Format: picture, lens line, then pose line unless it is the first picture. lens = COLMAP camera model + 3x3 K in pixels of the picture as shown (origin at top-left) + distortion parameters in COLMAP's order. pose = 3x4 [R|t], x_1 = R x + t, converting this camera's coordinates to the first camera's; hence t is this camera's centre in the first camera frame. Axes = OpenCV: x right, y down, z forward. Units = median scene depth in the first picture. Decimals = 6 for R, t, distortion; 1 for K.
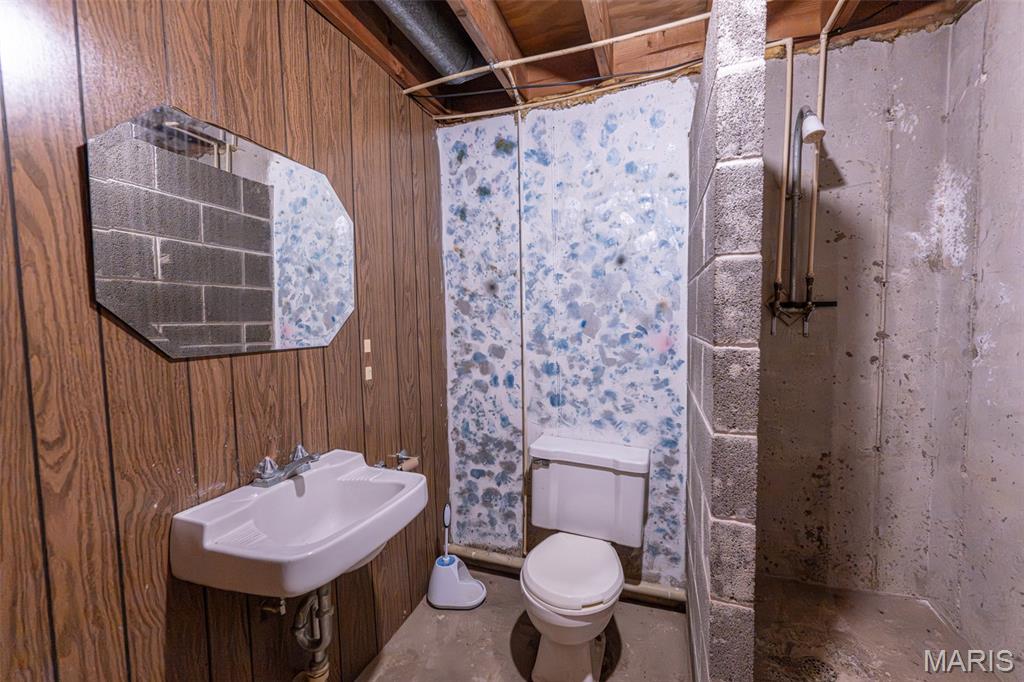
lens RADIAL K [[400.5, 0, 508.7], [0, 400.5, 345.3], [0, 0, 1]] dist [0.000787, -0.000677]
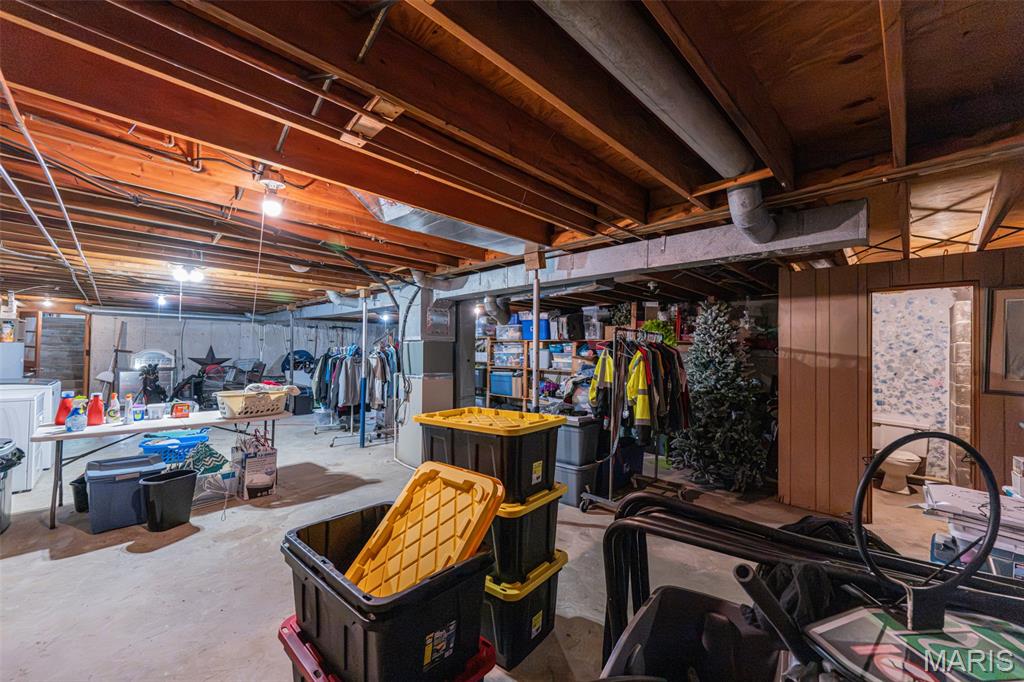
lens RADIAL K [[400.5, 0, 508.7], [0, 400.5, 345.3], [0, 0, 1]] dist [0.000787, -0.000677]
pose [[0.910429, 0.028944, -0.412652, -1.069951], [-0.057694, 0.996684, -0.057381, 0.056299], [0.409623, 0.076048, 0.909079, -2.499465]]
